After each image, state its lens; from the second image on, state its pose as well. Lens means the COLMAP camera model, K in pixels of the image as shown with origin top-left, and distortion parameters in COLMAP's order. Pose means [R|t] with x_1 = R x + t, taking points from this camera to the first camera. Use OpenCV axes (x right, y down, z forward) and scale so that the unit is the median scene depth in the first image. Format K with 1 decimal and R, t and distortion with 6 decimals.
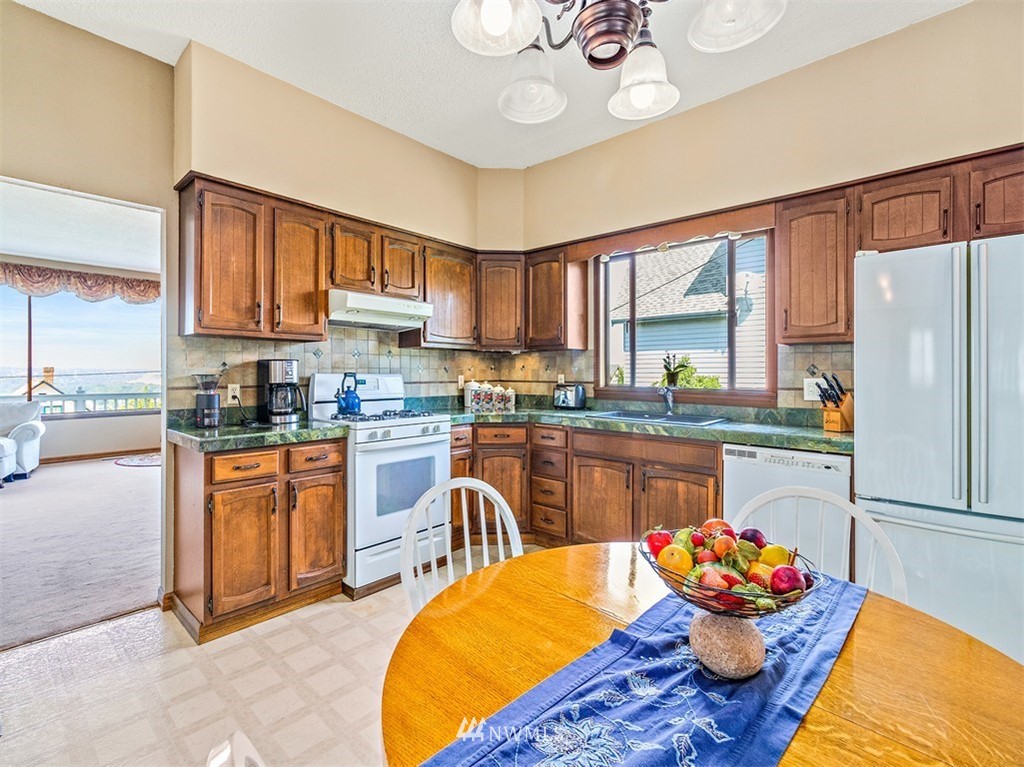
lens RADIAL K [[473.3, 0, 504.3], [0, 473.3, 374.7], [0, 0, 1]] dist [0.005076, -0.001584]
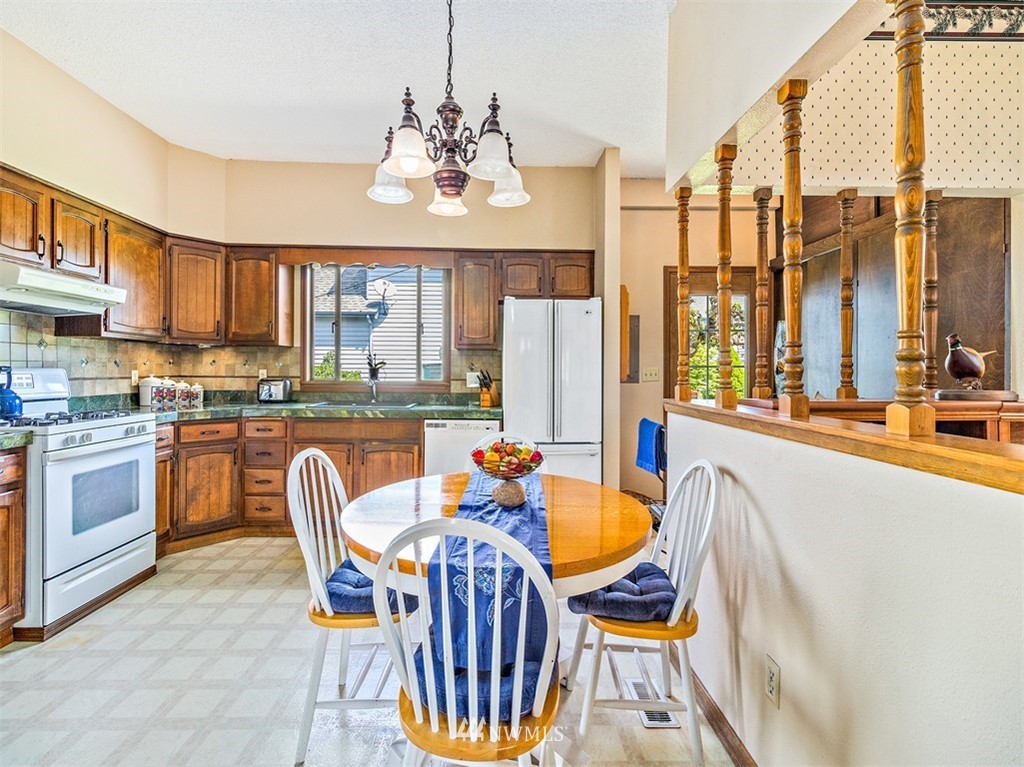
lens RADIAL K [[473.3, 0, 504.3], [0, 473.3, 374.7], [0, 0, 1]] dist [0.005076, -0.001584]
pose [[0.729280, -0.004547, 0.684200, -0.231043], [-0.001706, 0.999963, 0.008464, 0.001383], [-0.684213, -0.007340, 0.729245, -0.122722]]
